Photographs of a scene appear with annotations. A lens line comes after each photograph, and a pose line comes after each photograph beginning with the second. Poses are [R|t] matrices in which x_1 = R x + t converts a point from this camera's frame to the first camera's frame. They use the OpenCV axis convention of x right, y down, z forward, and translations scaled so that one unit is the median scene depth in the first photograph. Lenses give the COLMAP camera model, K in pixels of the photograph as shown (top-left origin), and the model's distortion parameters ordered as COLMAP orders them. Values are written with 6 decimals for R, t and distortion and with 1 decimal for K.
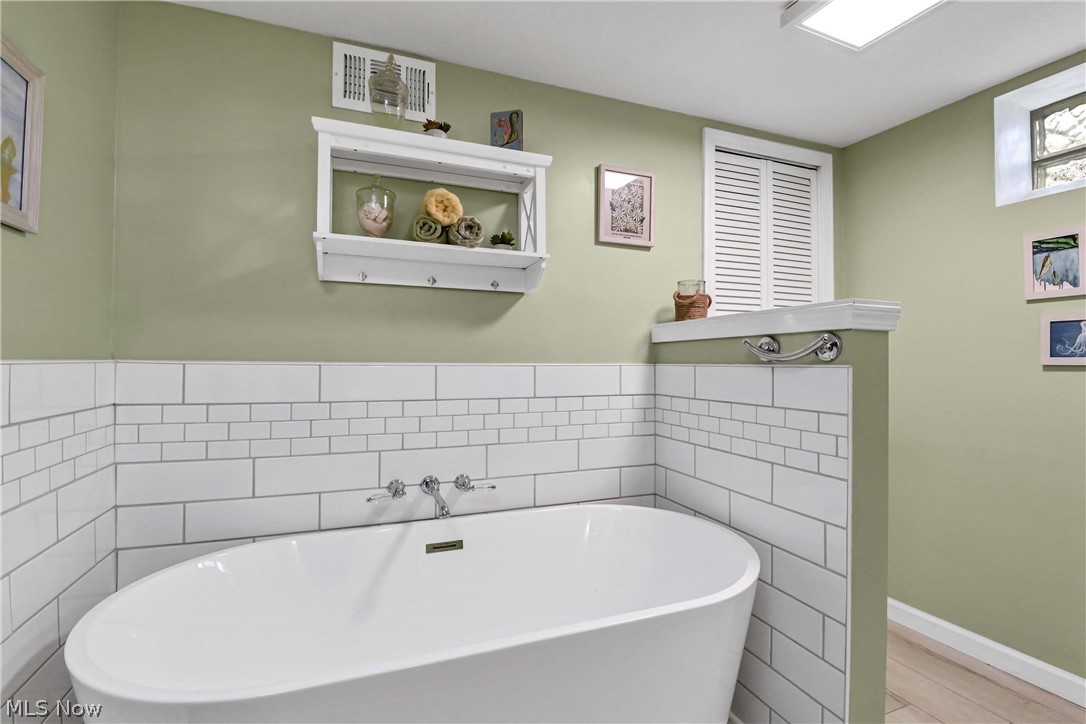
lens RADIAL K [[496.1, 0, 546.2], [0, 496.1, 371.9], [0, 0, 1]] dist [-0.005031, -0.006289]
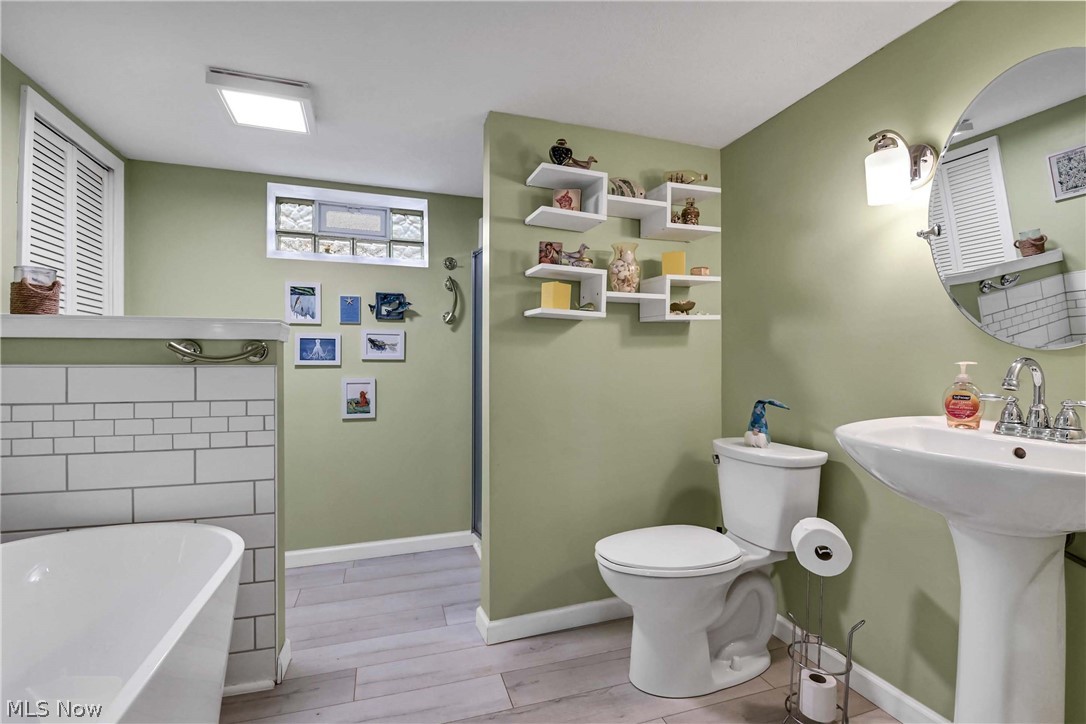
lens RADIAL K [[496.1, 0, 543.3], [0, 496.1, 363.9], [0, 0, 1]] dist [-0.005031, -0.006289]
pose [[0.087341, 0.000410, 0.996178, -0.529714], [0.018440, 0.999828, -0.002028, 0.000033], [-0.996008, 0.018547, 0.087318, 0.061259]]
